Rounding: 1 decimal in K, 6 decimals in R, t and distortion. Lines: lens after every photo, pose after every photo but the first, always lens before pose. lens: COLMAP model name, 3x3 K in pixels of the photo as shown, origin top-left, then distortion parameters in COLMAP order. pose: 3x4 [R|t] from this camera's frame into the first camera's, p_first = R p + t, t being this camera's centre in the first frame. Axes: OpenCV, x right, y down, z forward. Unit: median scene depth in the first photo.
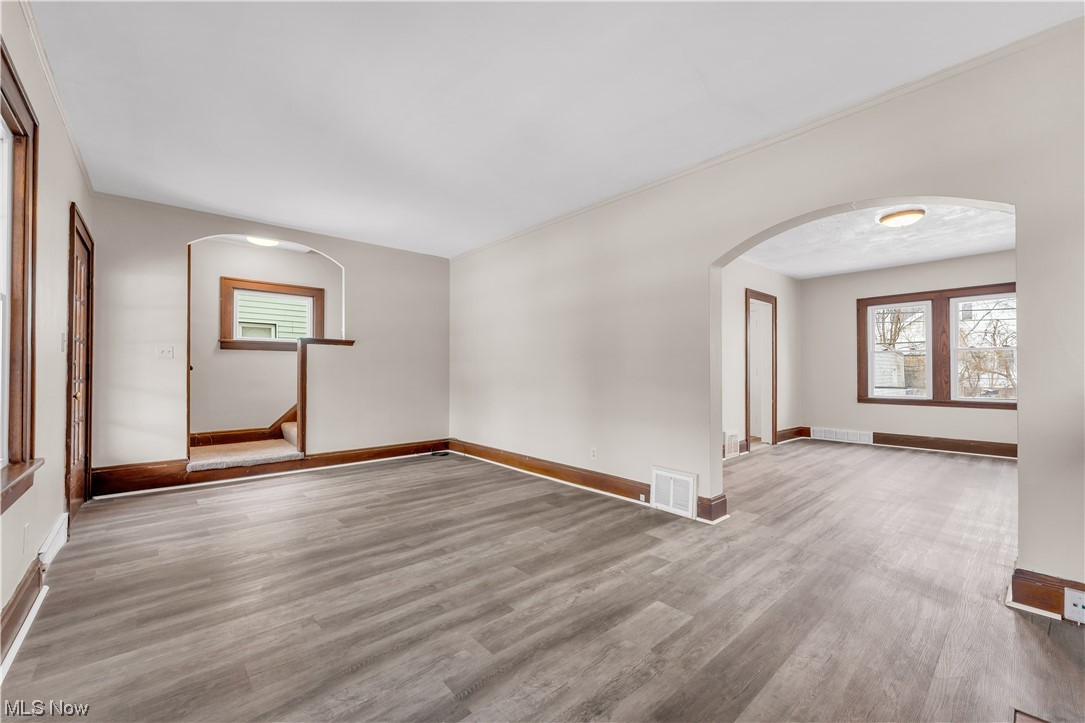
lens RADIAL K [[435.6, 0, 540.3], [0, 435.6, 366.8], [0, 0, 1]] dist [0.002308, -0.000046]
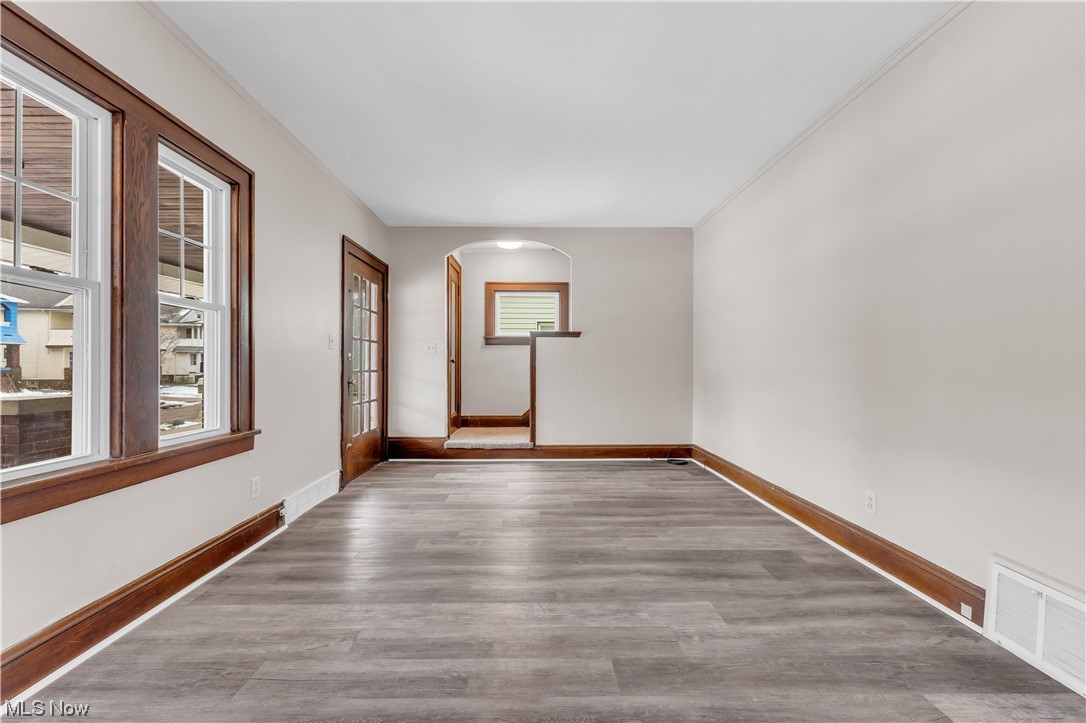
lens RADIAL K [[439.6, 0, 539.3], [0, 439.6, 367.2], [0, 0, 1]] dist [0.000709, -0.000209]
pose [[0.759433, 0.003108, -0.650579, 0.189265], [0.007346, 0.999884, 0.013352, 0.006001], [0.650545, -0.014919, 0.759322, 0.291484]]
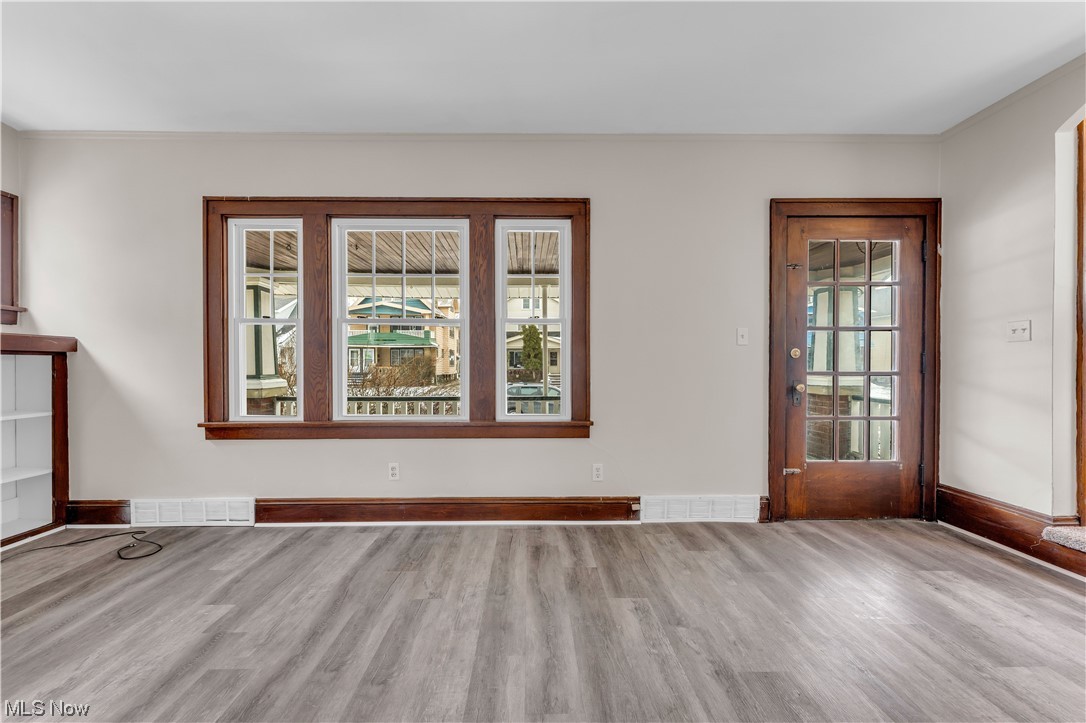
lens RADIAL K [[439.6, 0, 539.3], [0, 439.6, 367.2], [0, 0, 1]] dist [0.000709, -0.000209]
pose [[-0.654038, 0.006059, -0.756437, 0.062264], [0.010596, 0.999943, -0.001152, 0.011820], [0.756387, -0.008768, -0.654065, 0.986129]]
